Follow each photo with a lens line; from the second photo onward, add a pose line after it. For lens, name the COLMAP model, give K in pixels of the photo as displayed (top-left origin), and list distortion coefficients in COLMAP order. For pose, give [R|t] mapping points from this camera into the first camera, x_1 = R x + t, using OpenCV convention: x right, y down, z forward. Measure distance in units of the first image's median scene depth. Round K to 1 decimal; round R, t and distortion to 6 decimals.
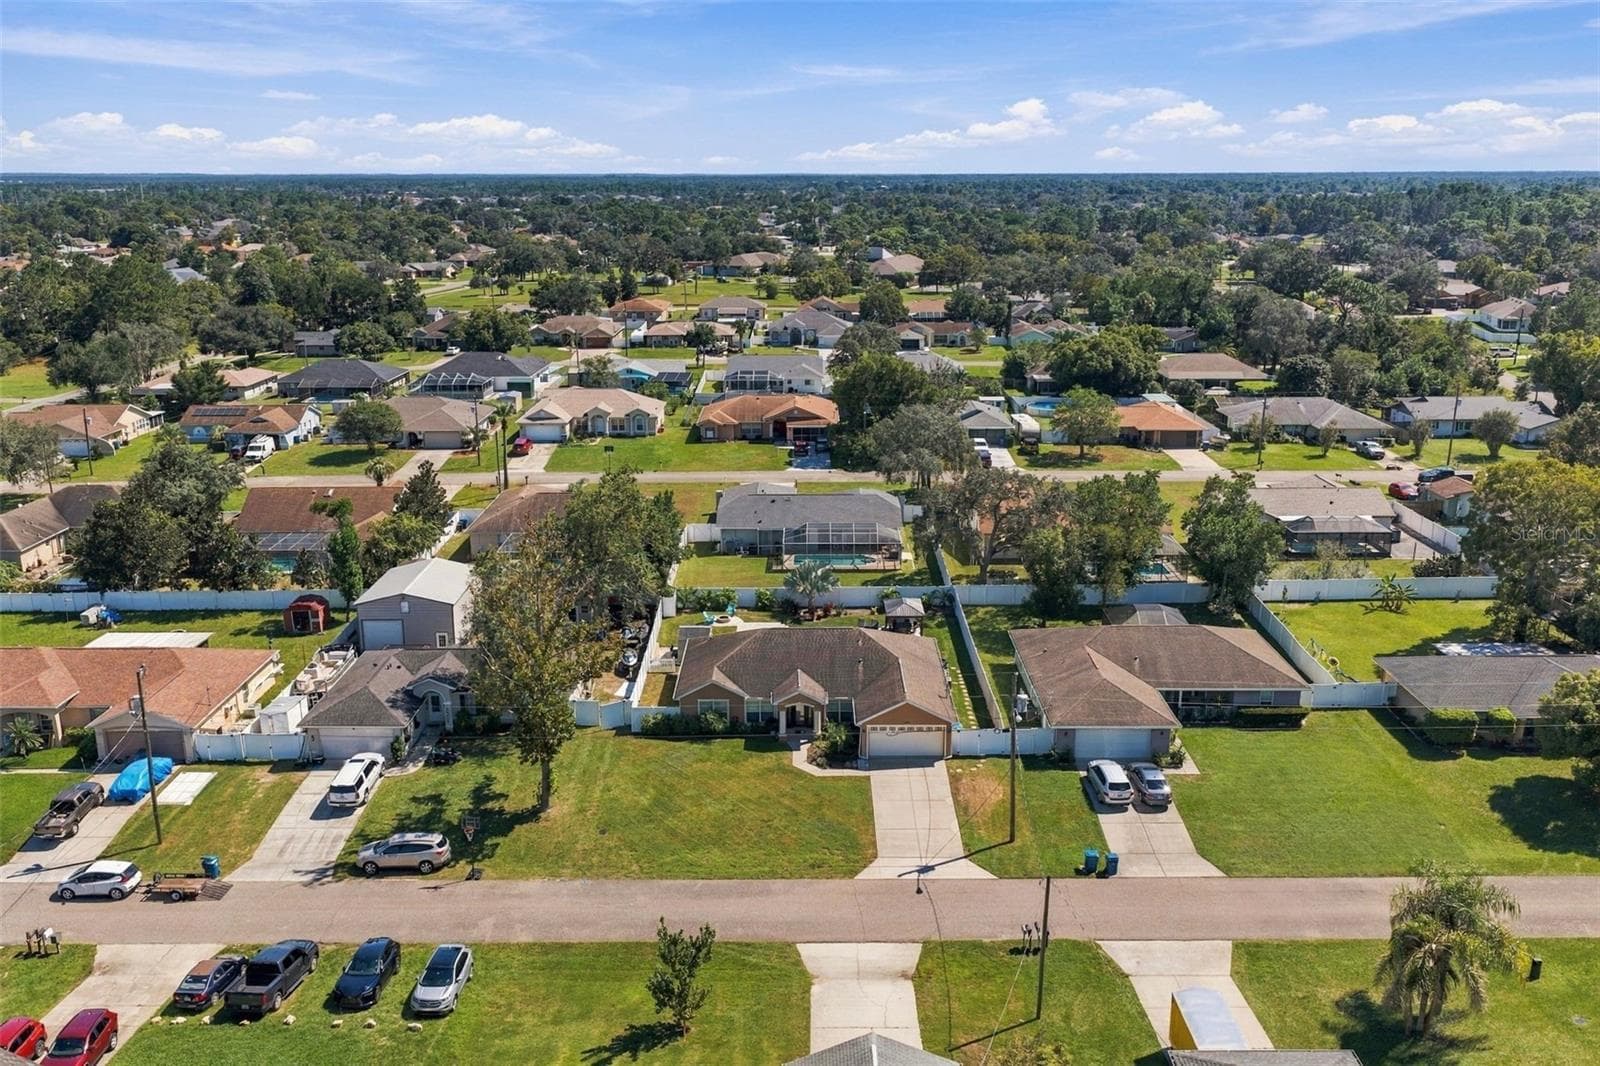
lens RADIAL K [[1324.1, 0, 794.4], [0, 1324.1, 530.0], [0, 0, 1]] dist [0.028039, -0.042332]
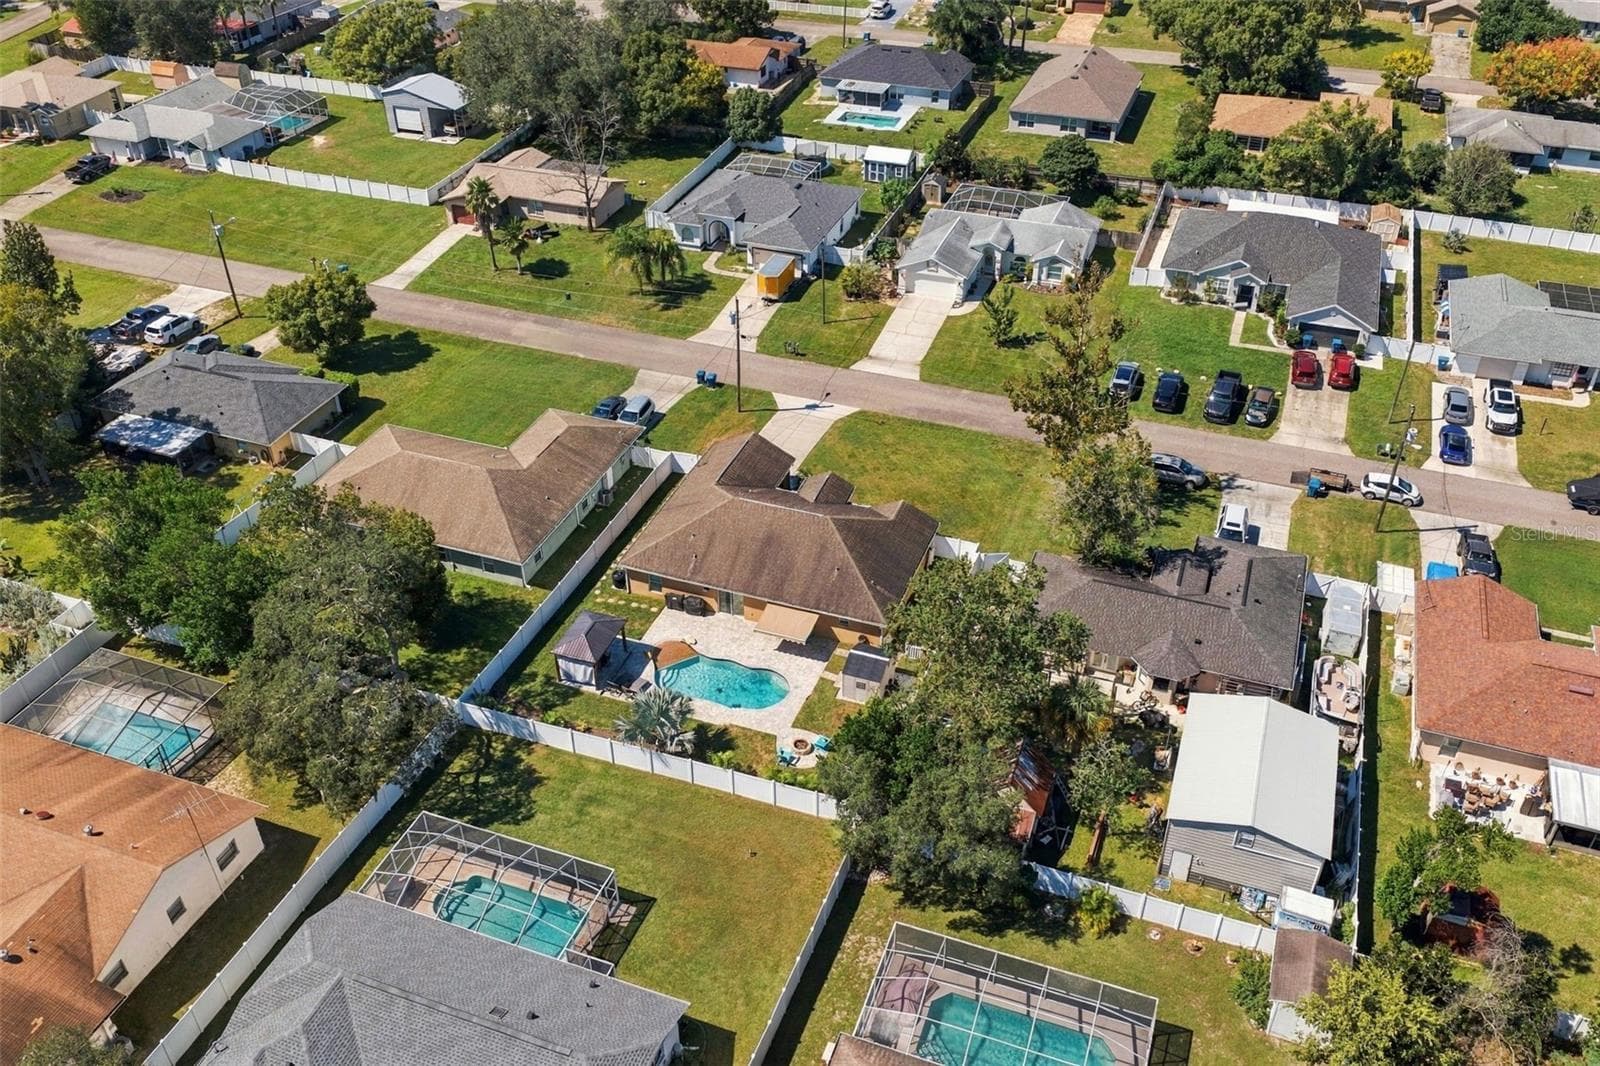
lens RADIAL K [[1337.0, 0, 801.1], [0, 1337.0, 533.3], [0, 0, 1]] dist [-0.004687, 0.006998]
pose [[-0.939723, -0.189144, 0.284860, -0.272567], [0.100089, 0.644436, 0.758079, -0.626933], [-0.326960, 0.740896, -0.586661, 1.576255]]
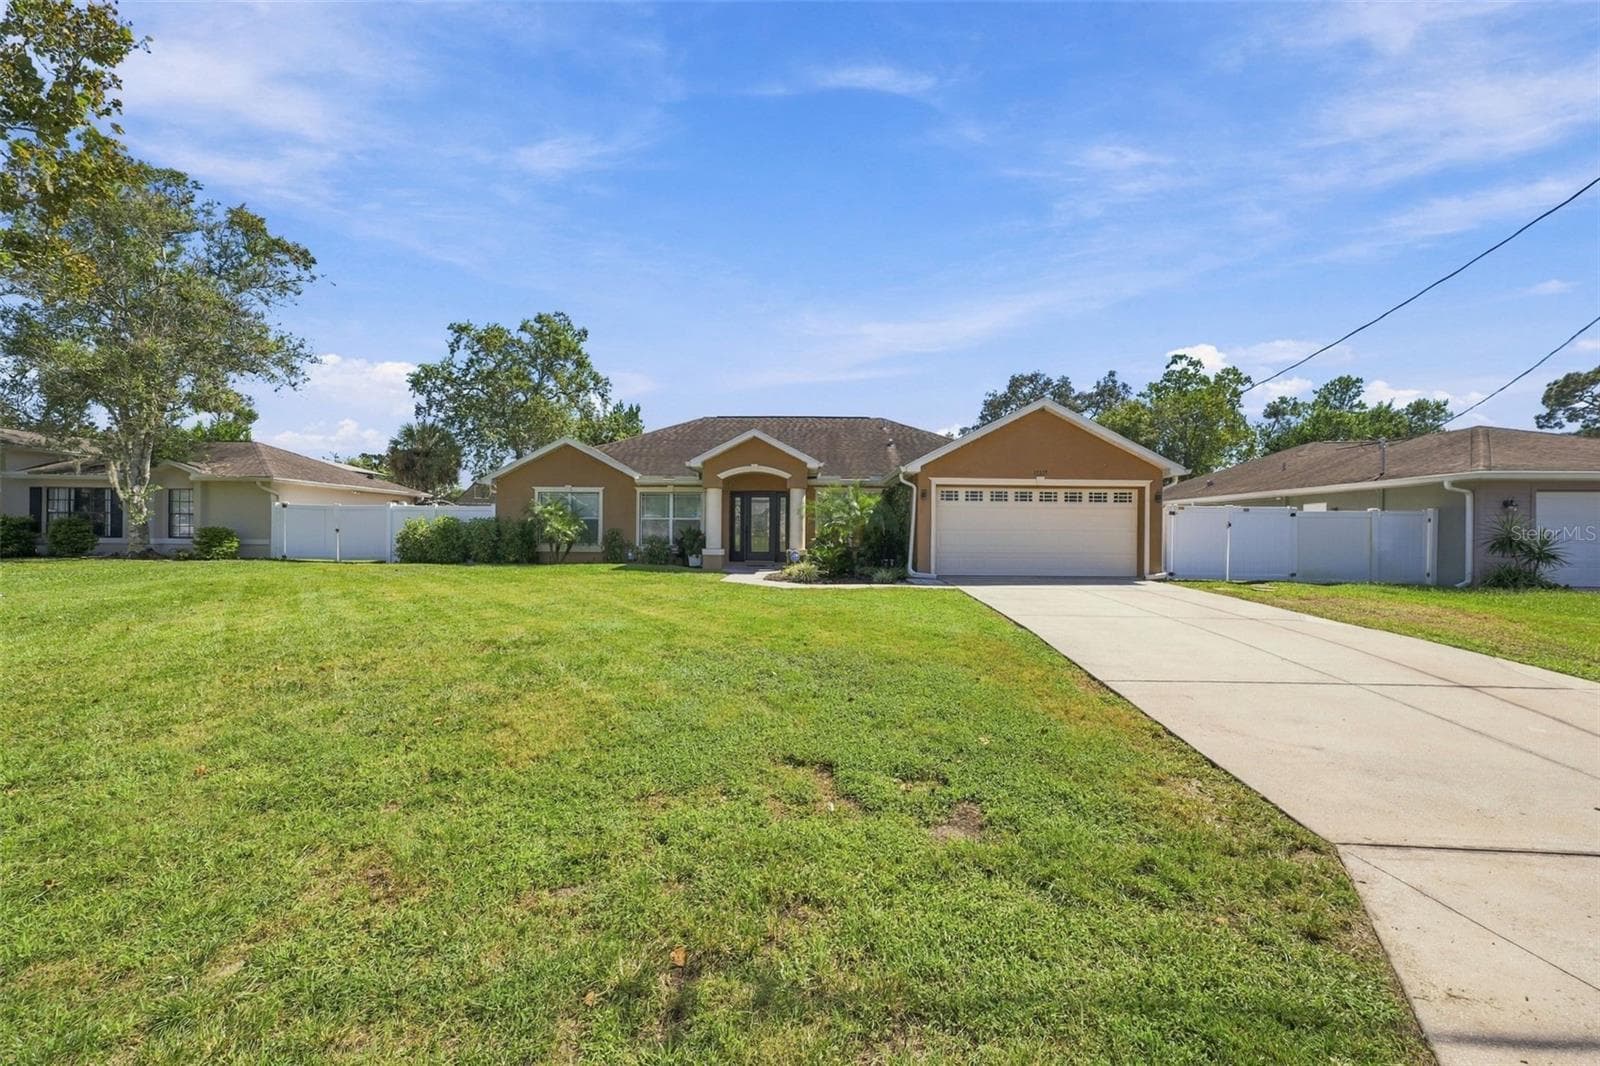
lens RADIAL K [[639.3, 0, 799.6], [0, 639.3, 533.5], [0, 0, 1]] dist [0.023148, 0.005174]
pose [[0.999889, 0.012861, -0.007483, 0.018554], [-0.014377, 0.964658, -0.263111, 0.192048], [0.003835, 0.263189, 0.964737, 0.765174]]
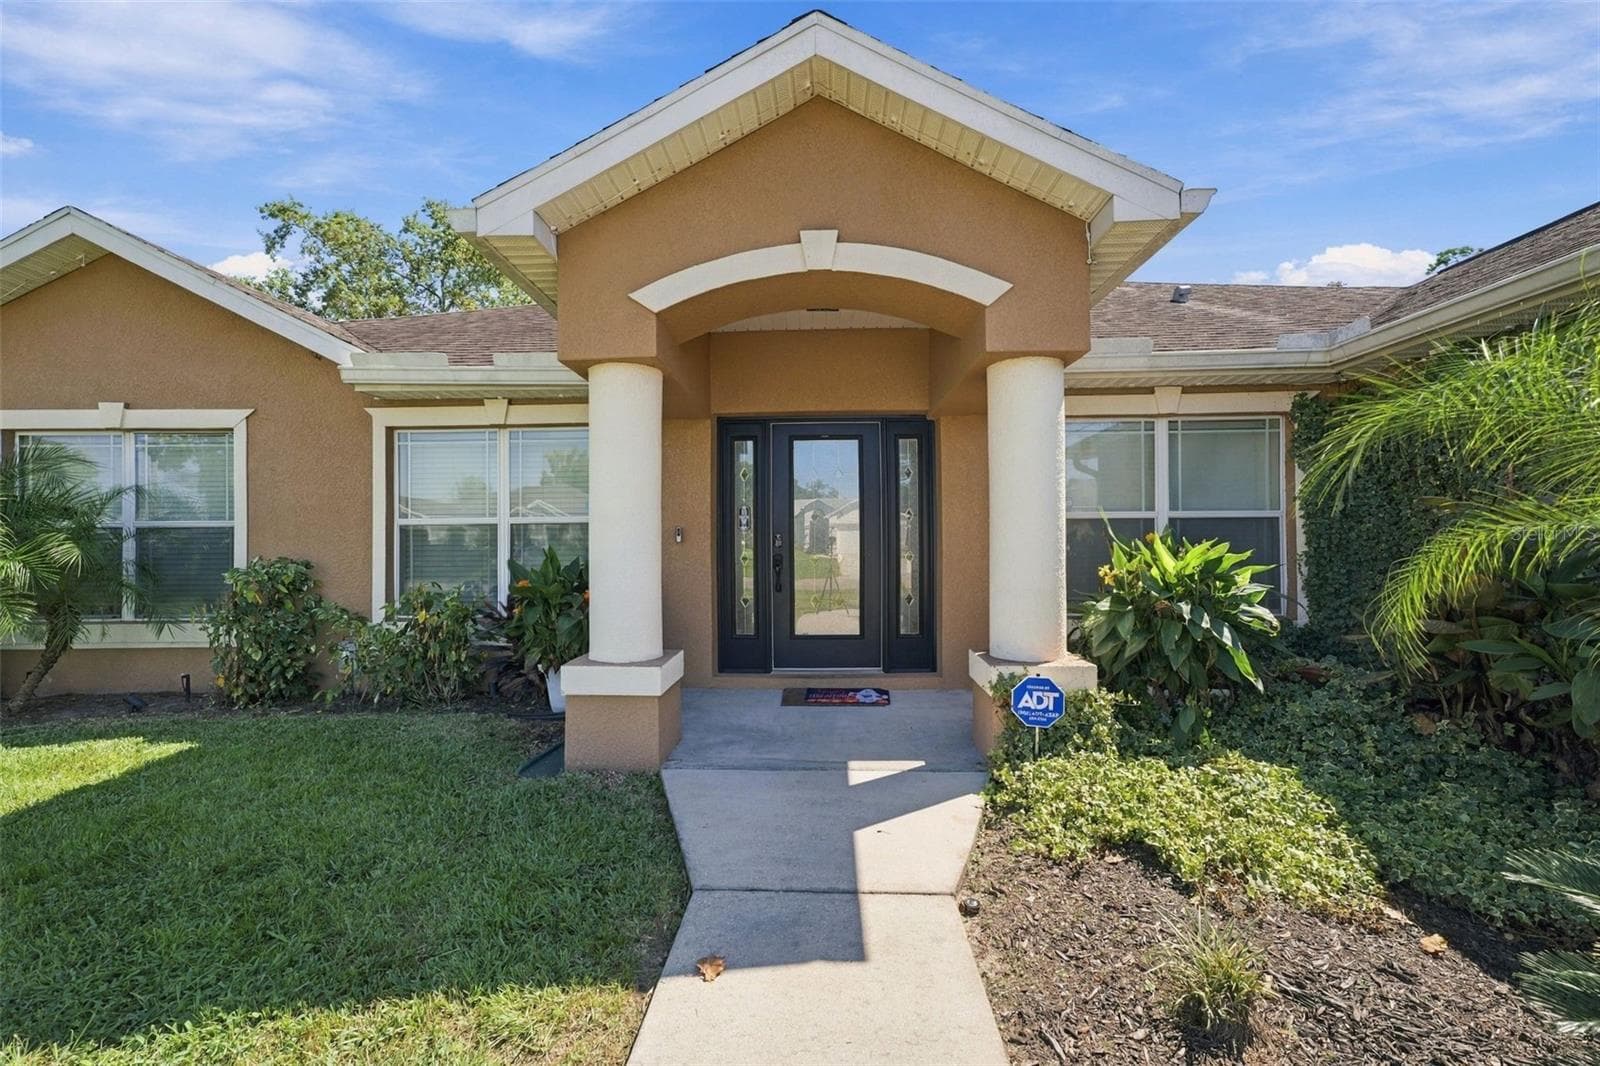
lens RADIAL K [[639.3, 0, 806.9], [0, 639.3, 533.8], [0, 0, 1]] dist [0.023148, 0.005174]
pose [[0.999619, -0.002666, -0.027482, 0.004031], [-0.004975, 0.961651, -0.274230, 0.149322], [0.027159, 0.274263, 0.961271, 0.912555]]
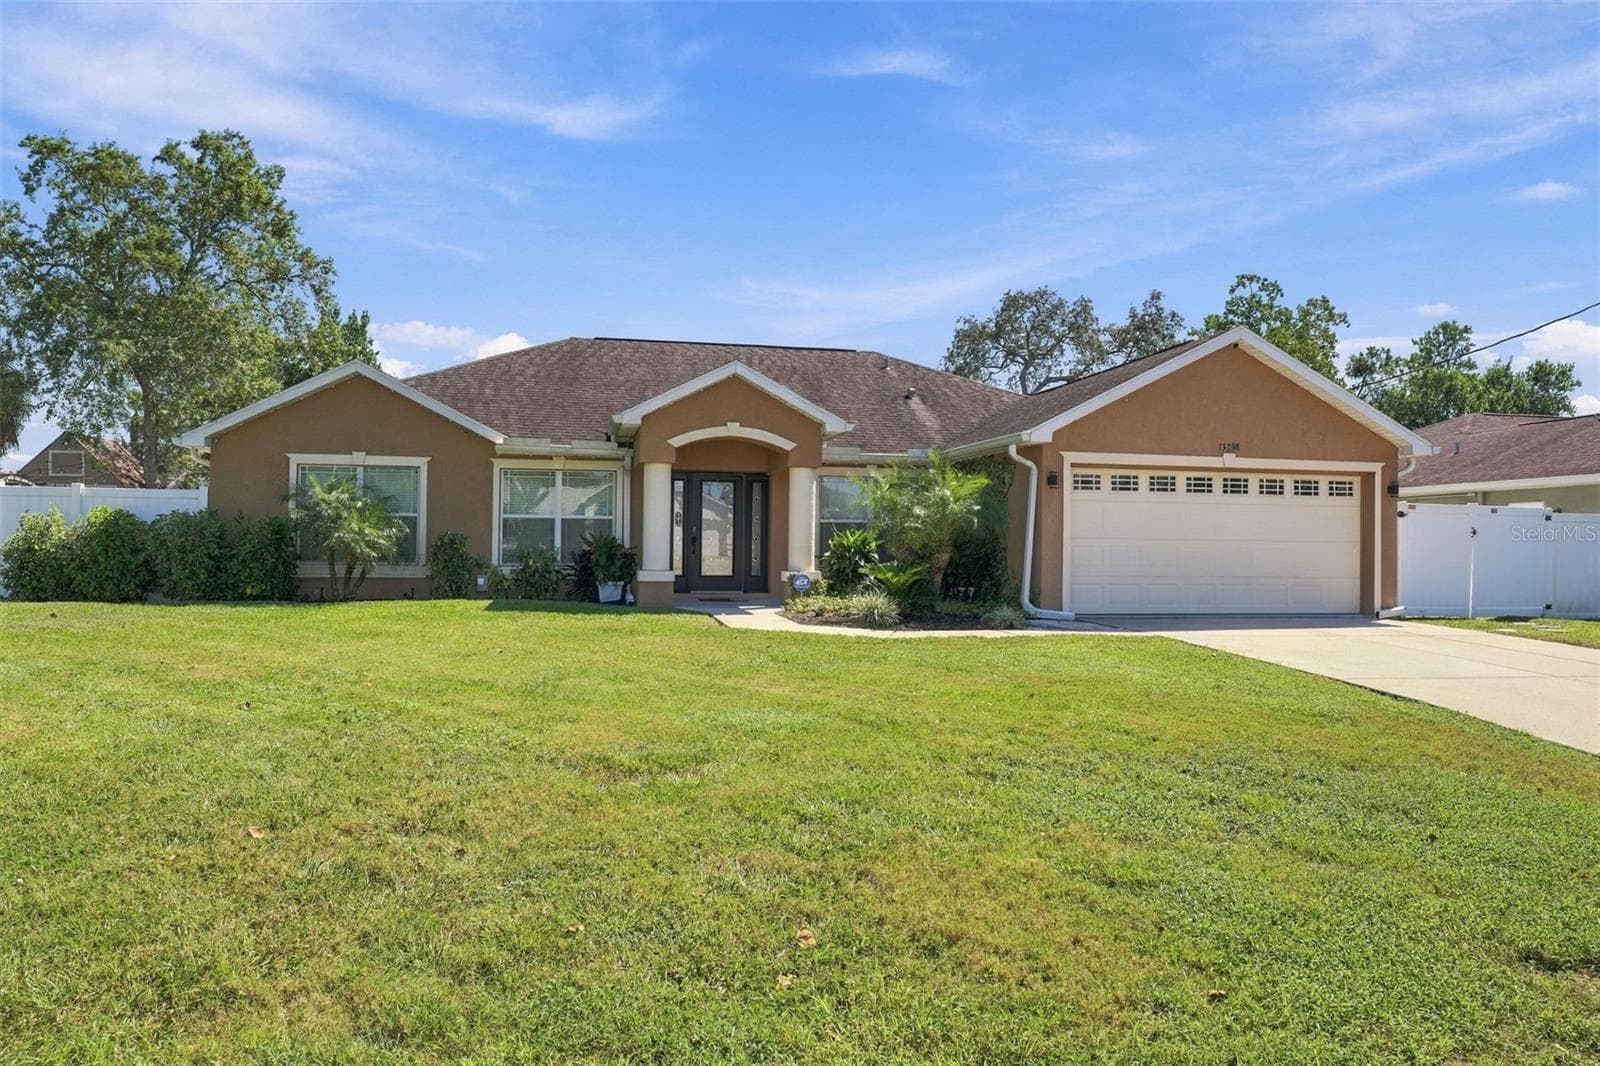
lens RADIAL K [[1074.5, 0, 796.1], [0, 1074.5, 531.4], [0, 0, 1]] dist [-0.003464, -0.011867]
pose [[0.979722, 0.017937, 0.199555, -0.021478], [0.037952, 0.961339, -0.272740, 0.189662], [-0.196733, 0.274783, 0.941165, 0.776643]]
